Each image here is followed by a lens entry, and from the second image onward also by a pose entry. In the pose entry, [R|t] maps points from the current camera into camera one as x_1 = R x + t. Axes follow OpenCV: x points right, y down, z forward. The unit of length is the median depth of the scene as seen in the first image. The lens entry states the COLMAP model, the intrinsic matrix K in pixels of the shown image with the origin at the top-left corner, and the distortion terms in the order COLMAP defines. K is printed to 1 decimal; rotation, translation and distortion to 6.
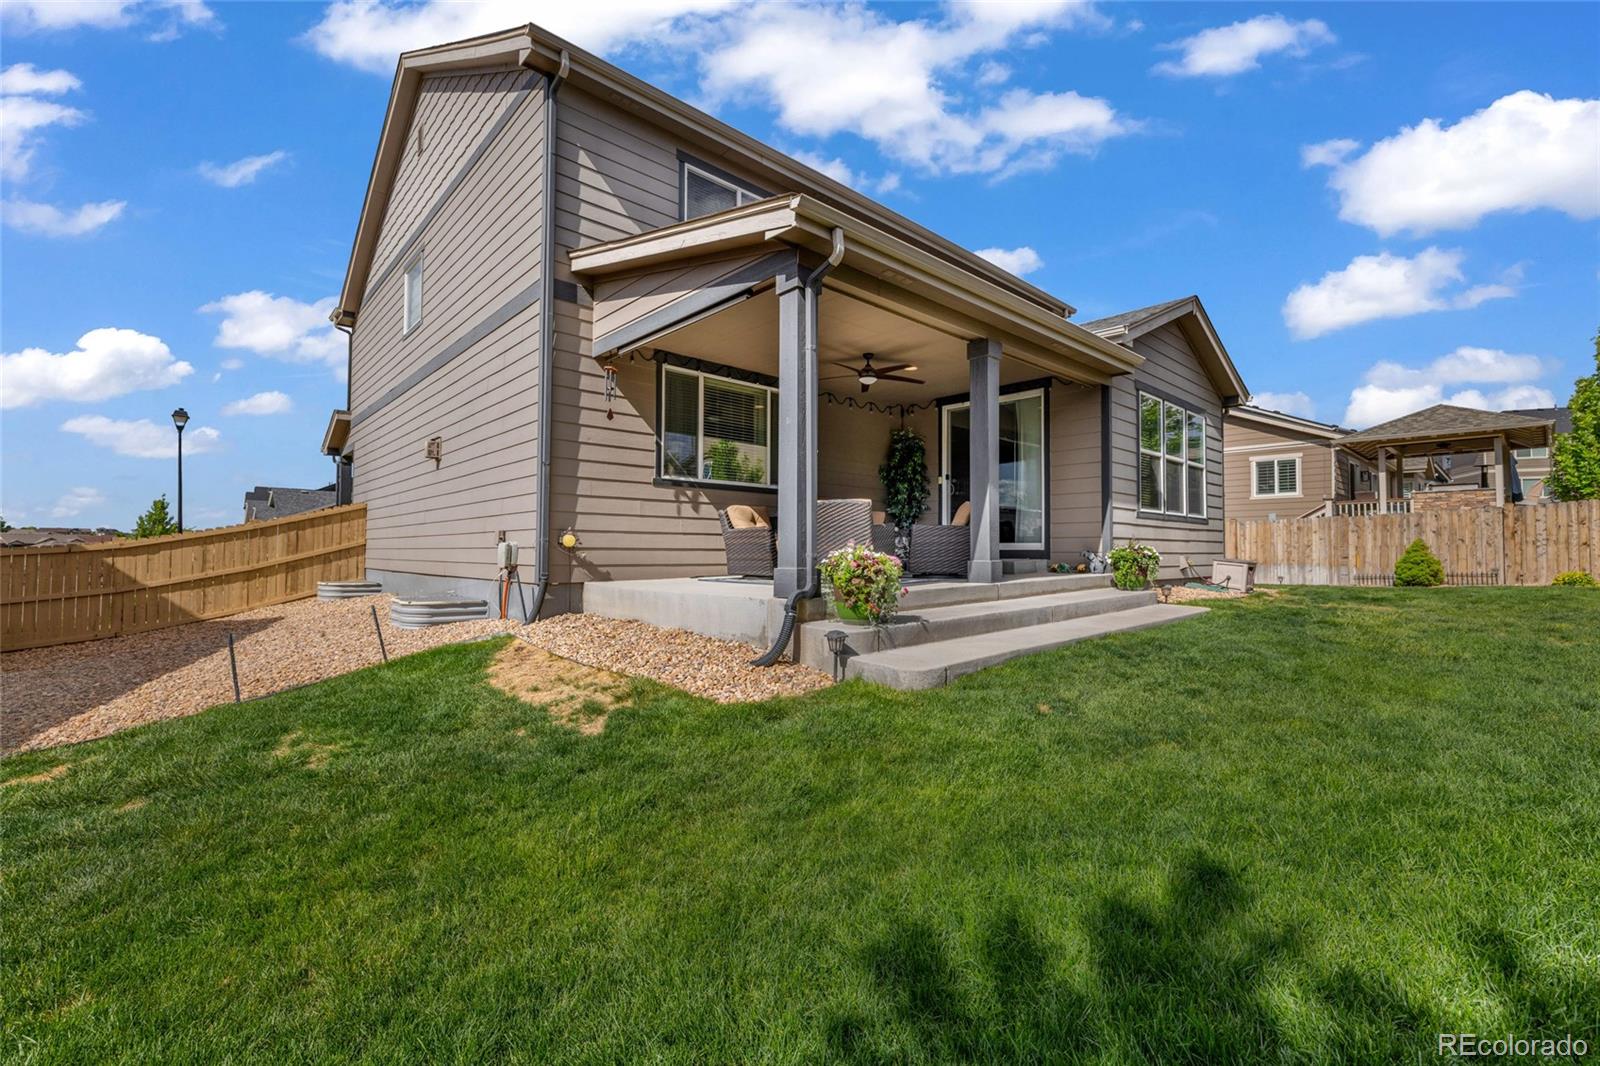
lens RADIAL K [[670.6, 0, 800.0], [0, 670.6, 533.0], [0, 0, 1]] dist [0.002661, 0.000358]
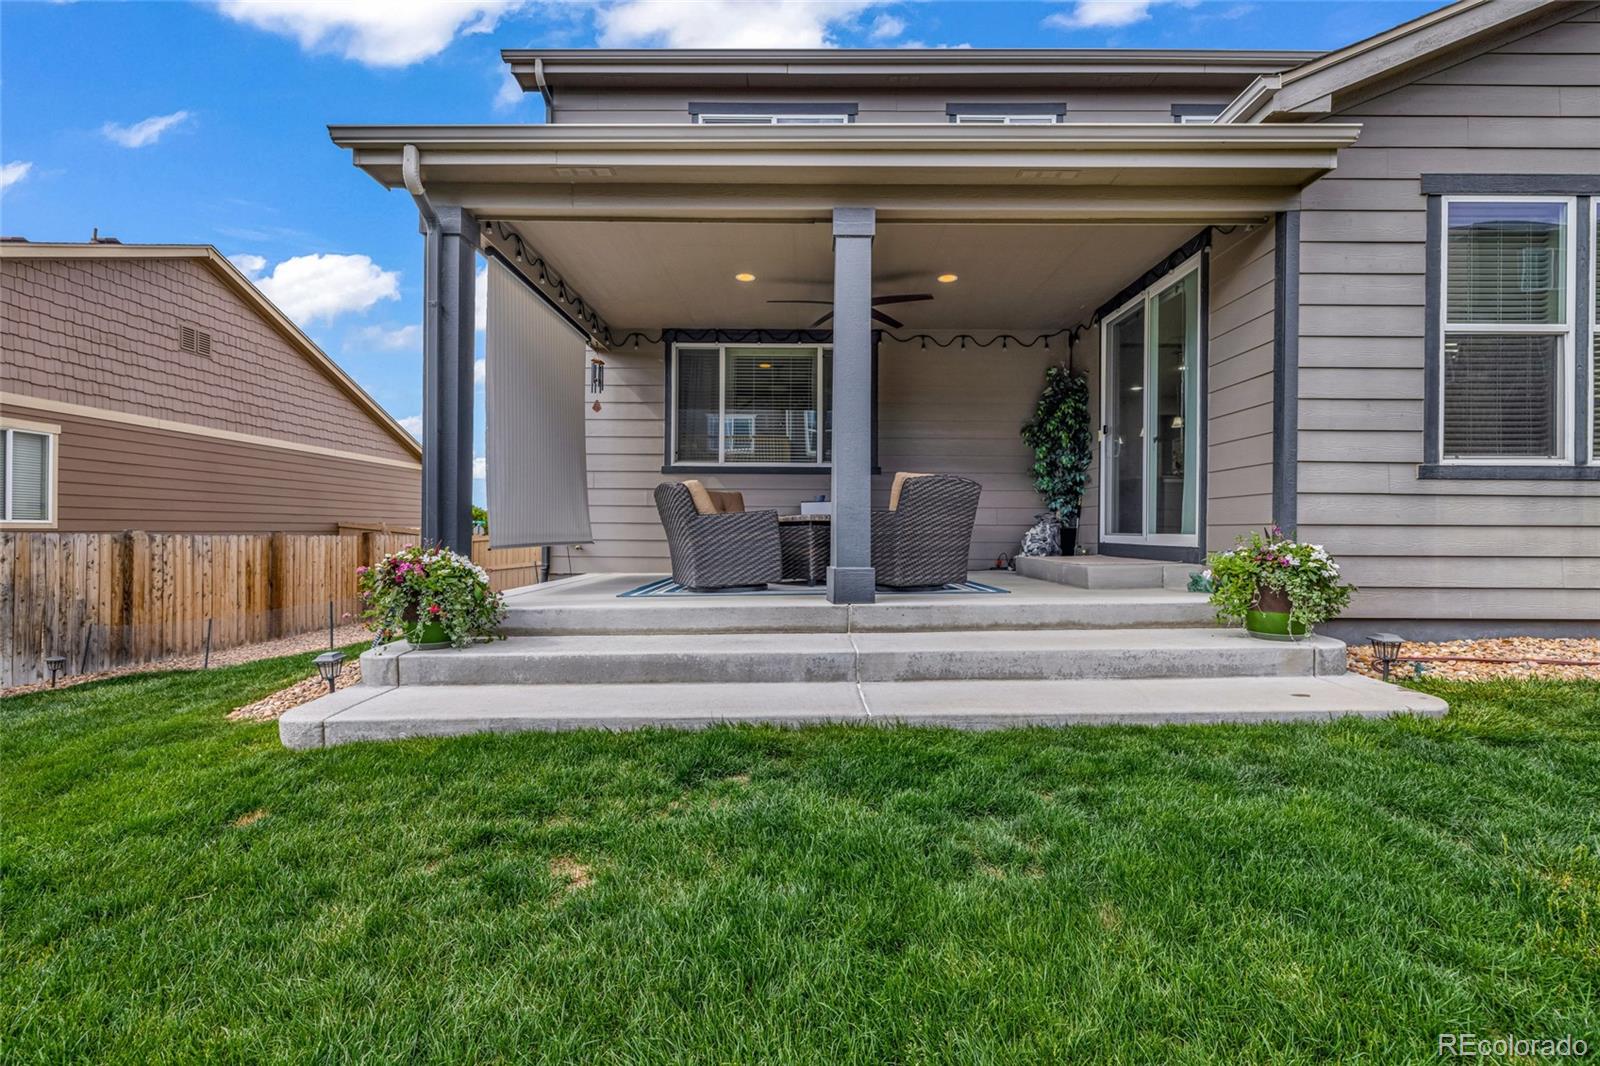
lens RADIAL K [[670.6, 0, 800.0], [0, 670.6, 533.0], [0, 0, 1]] dist [0.002661, 0.000358]
pose [[0.739840, 0.001809, -0.672781, 0.513565], [0.015284, 0.999693, 0.019495, -0.002706], [0.672609, -0.024706, 0.739585, 0.390812]]
